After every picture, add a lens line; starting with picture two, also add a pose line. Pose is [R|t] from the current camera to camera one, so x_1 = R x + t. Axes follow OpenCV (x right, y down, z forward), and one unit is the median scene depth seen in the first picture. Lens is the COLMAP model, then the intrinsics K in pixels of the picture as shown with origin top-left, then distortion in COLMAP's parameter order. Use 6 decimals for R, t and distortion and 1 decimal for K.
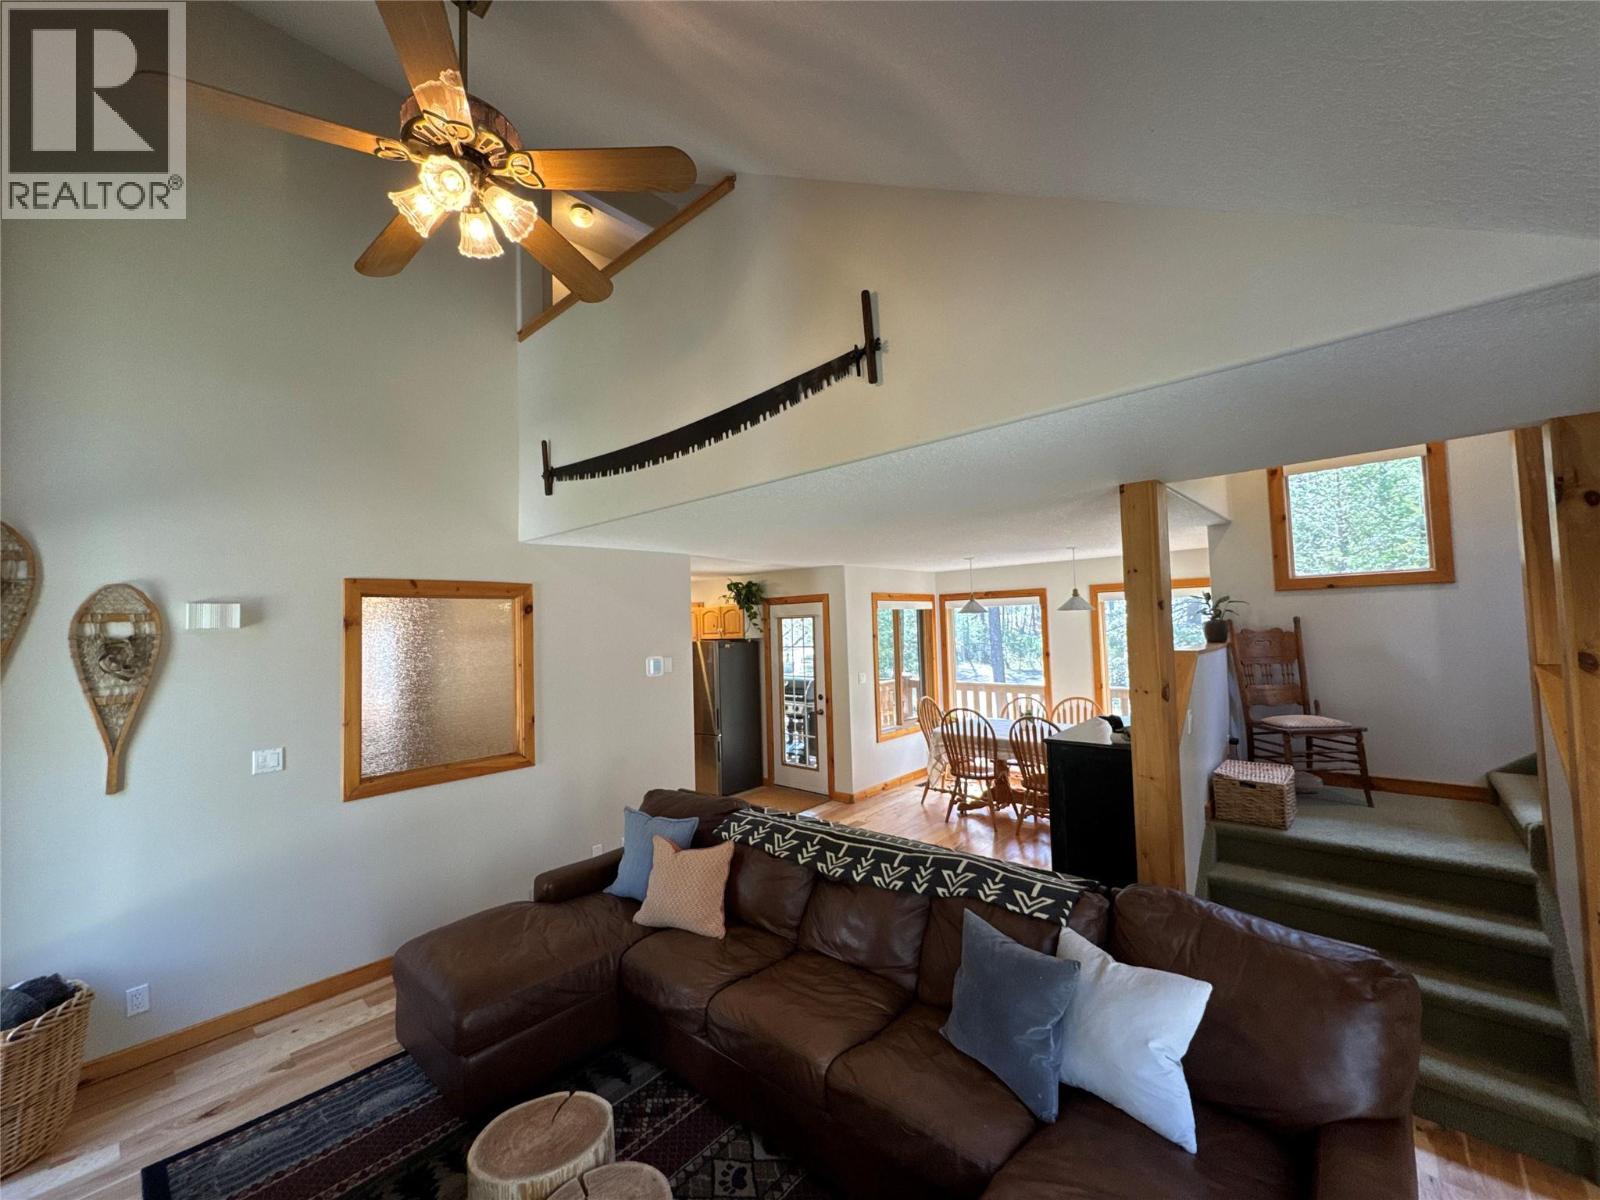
lens RADIAL K [[637.9, 0, 800.0], [0, 637.9, 600.0], [0, 0, 1]] dist [-0.002600, 0.000425]
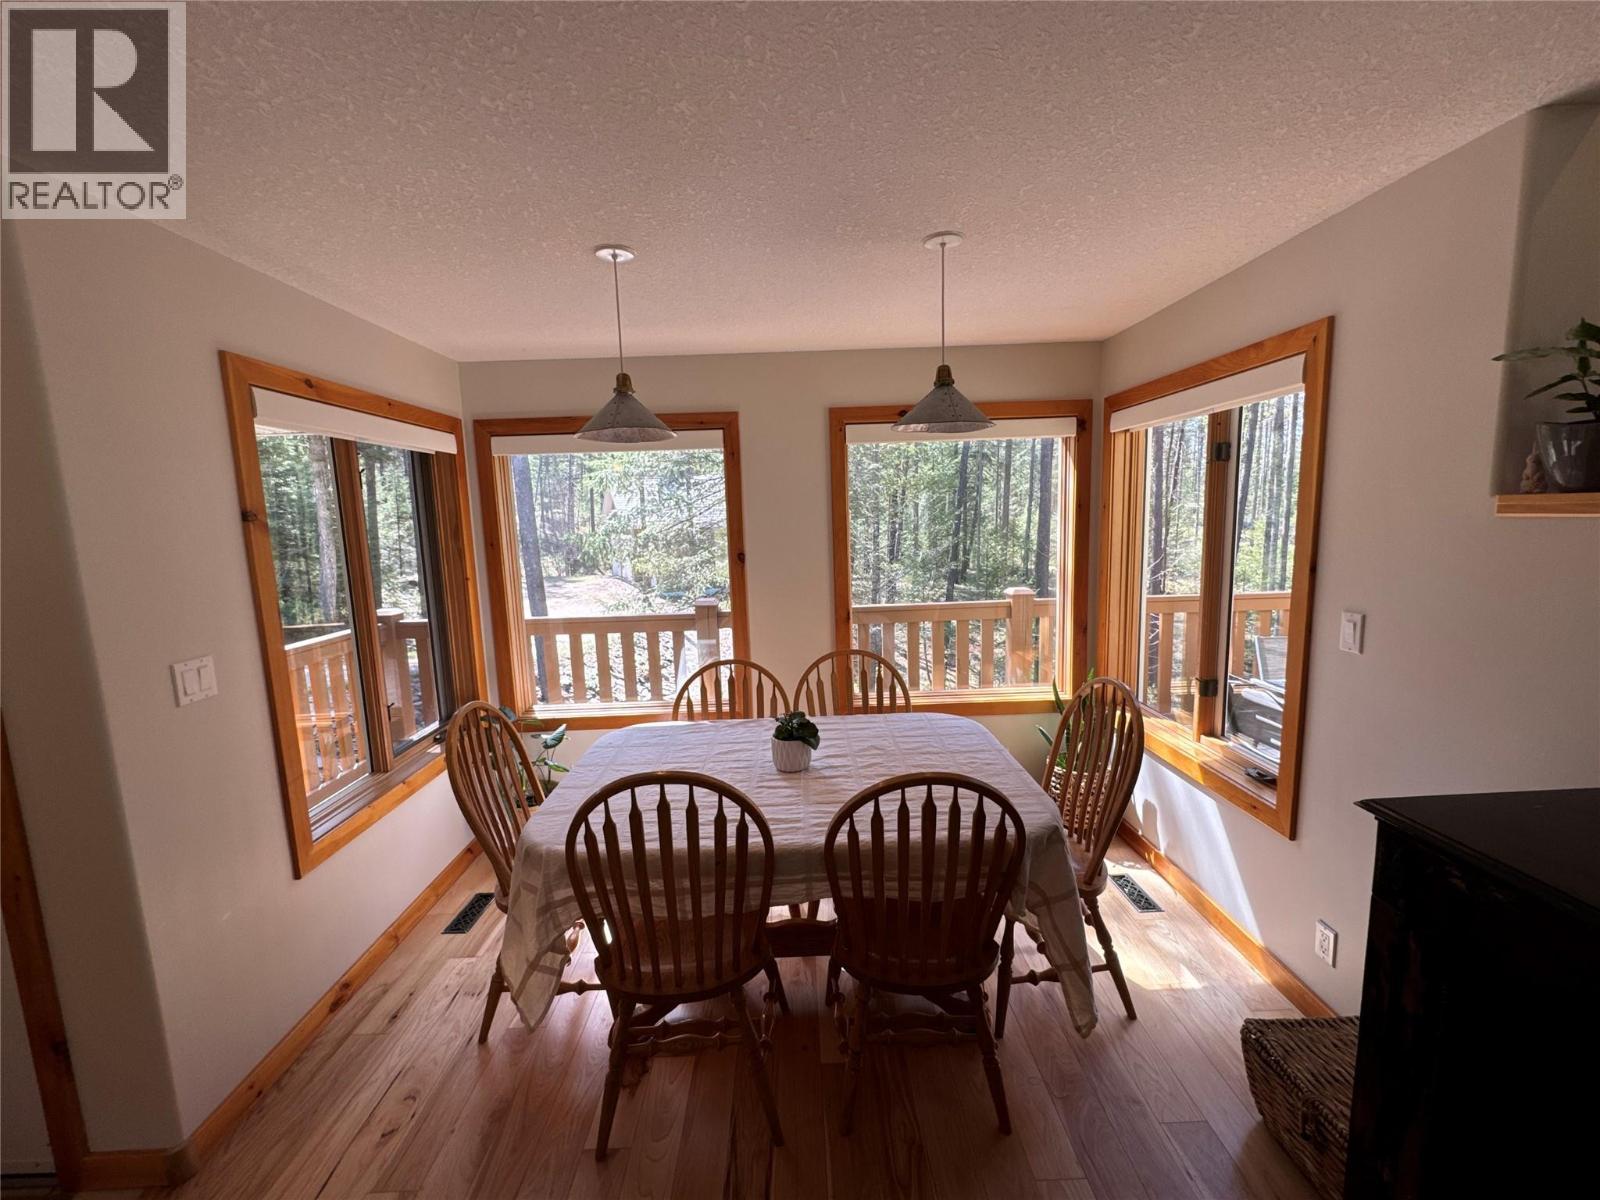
lens RADIAL K [[637.9, 0, 800.0], [0, 637.9, 600.0], [0, 0, 1]] dist [-0.002600, 0.000425]
pose [[0.737978, -0.084534, 0.669509, 0.118234], [-0.014252, 0.989949, 0.140703, 0.056359], [-0.674674, -0.113377, 0.729356, 0.710401]]
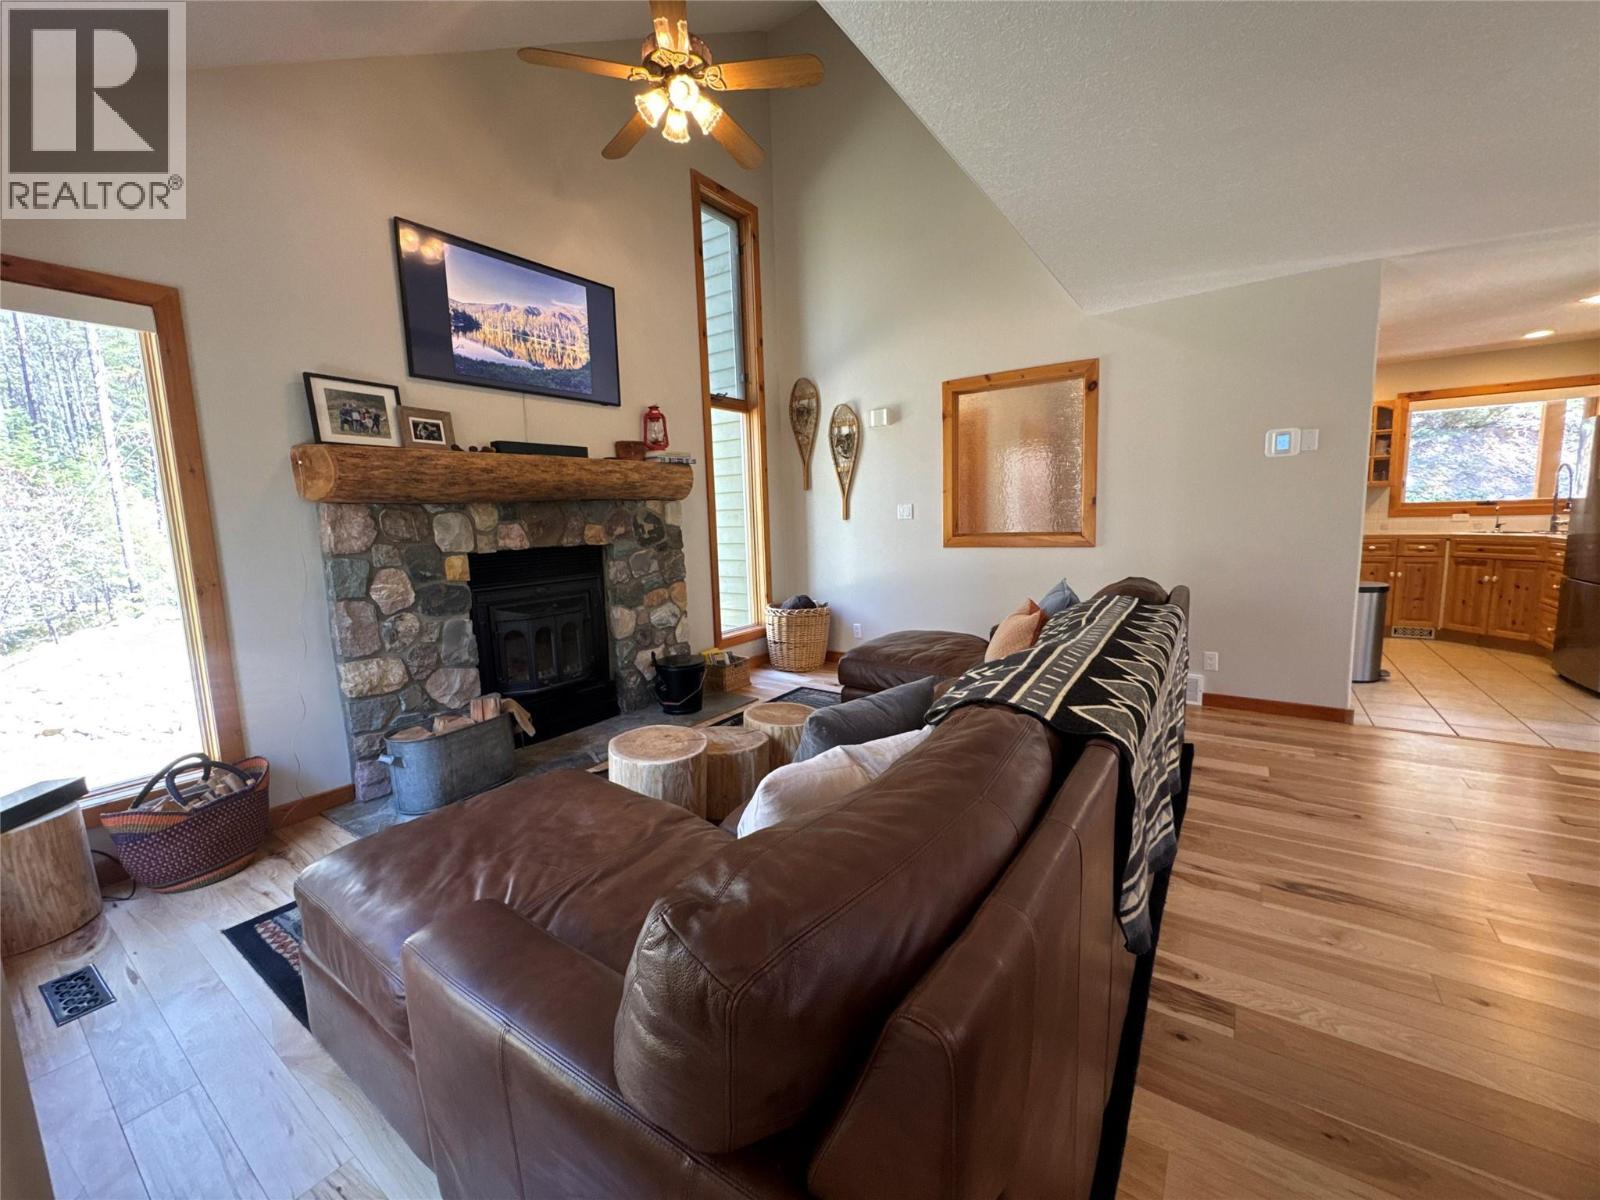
lens RADIAL K [[637.9, 0, 800.0], [0, 637.9, 600.0], [0, 0, 1]] dist [-0.002600, 0.000425]
pose [[0.121084, 0.154238, -0.980586, 0.349415], [0.069078, 0.984150, 0.163329, 0.097855], [0.990236, -0.087514, 0.108510, 0.285610]]
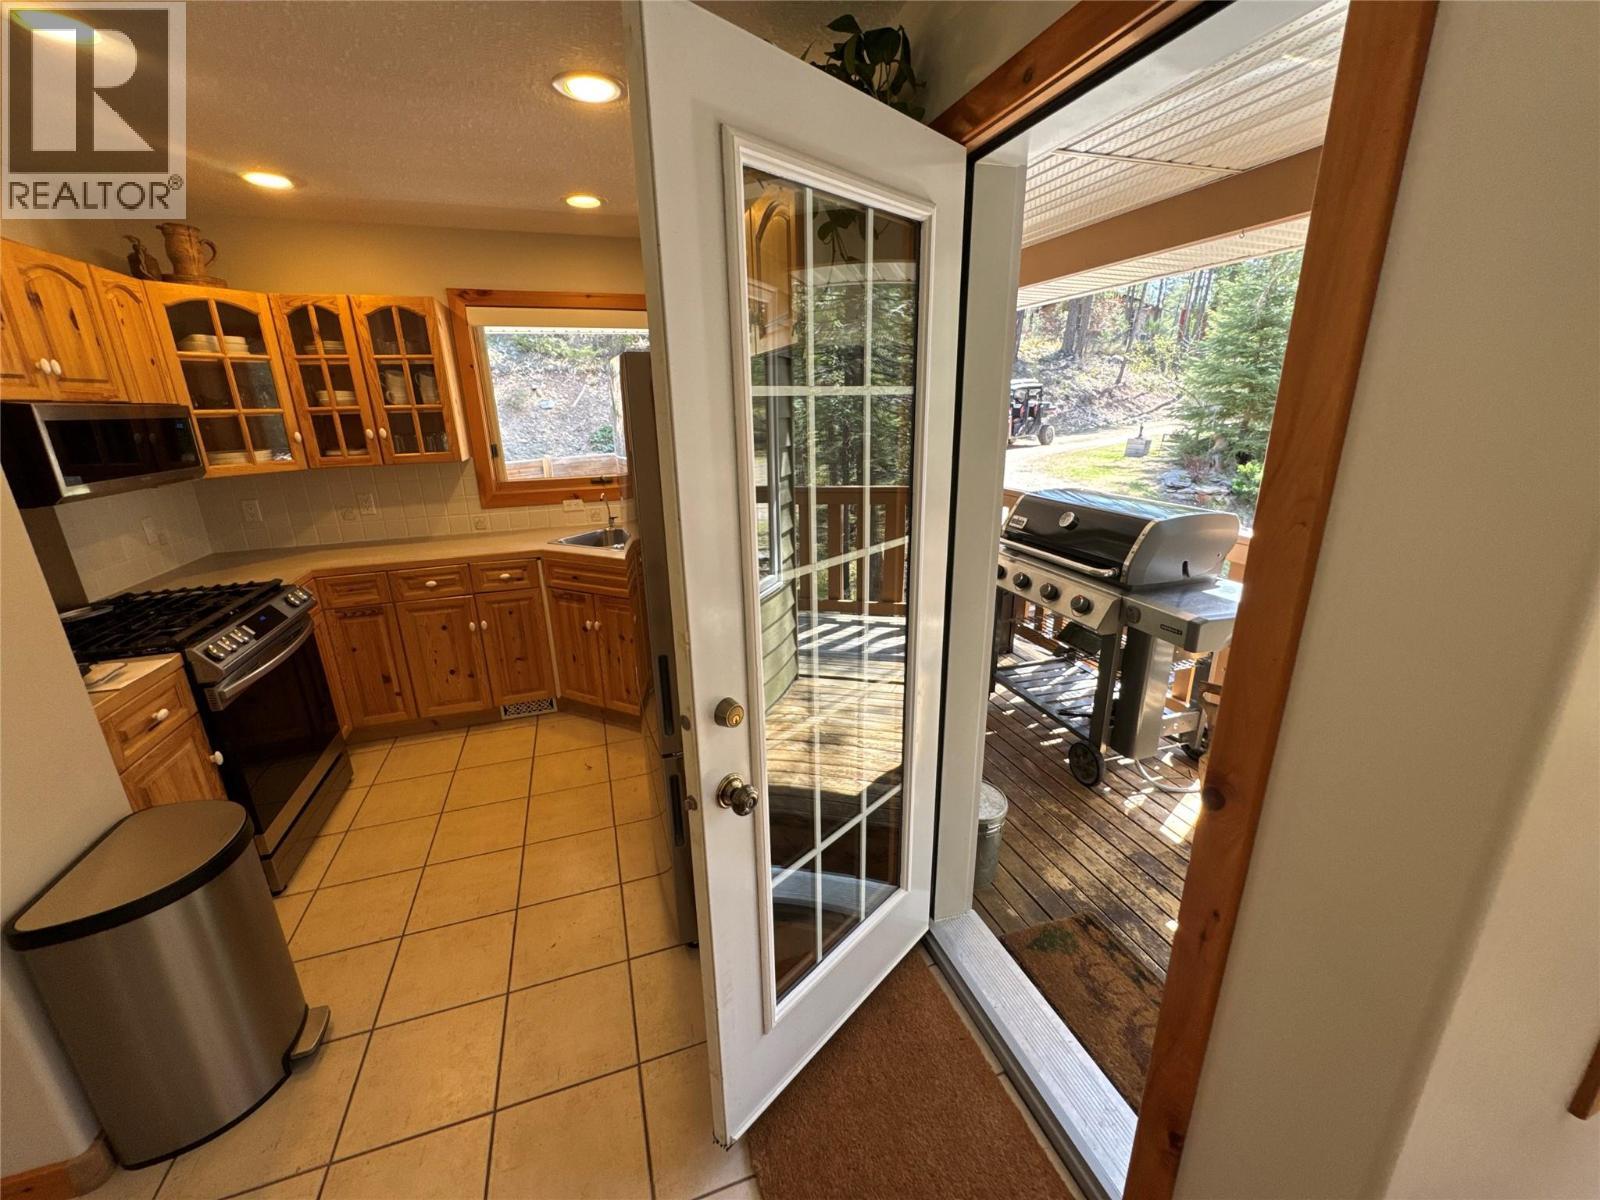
lens RADIAL K [[637.9, 0, 800.0], [0, 637.9, 600.0], [0, 0, 1]] dist [-0.002600, 0.000425]
pose [[0.870455, 0.157274, -0.466446, 0.027894], [0.013780, 0.939429, 0.342468, 0.078092], [0.492055, -0.304530, 0.815563, 0.923829]]
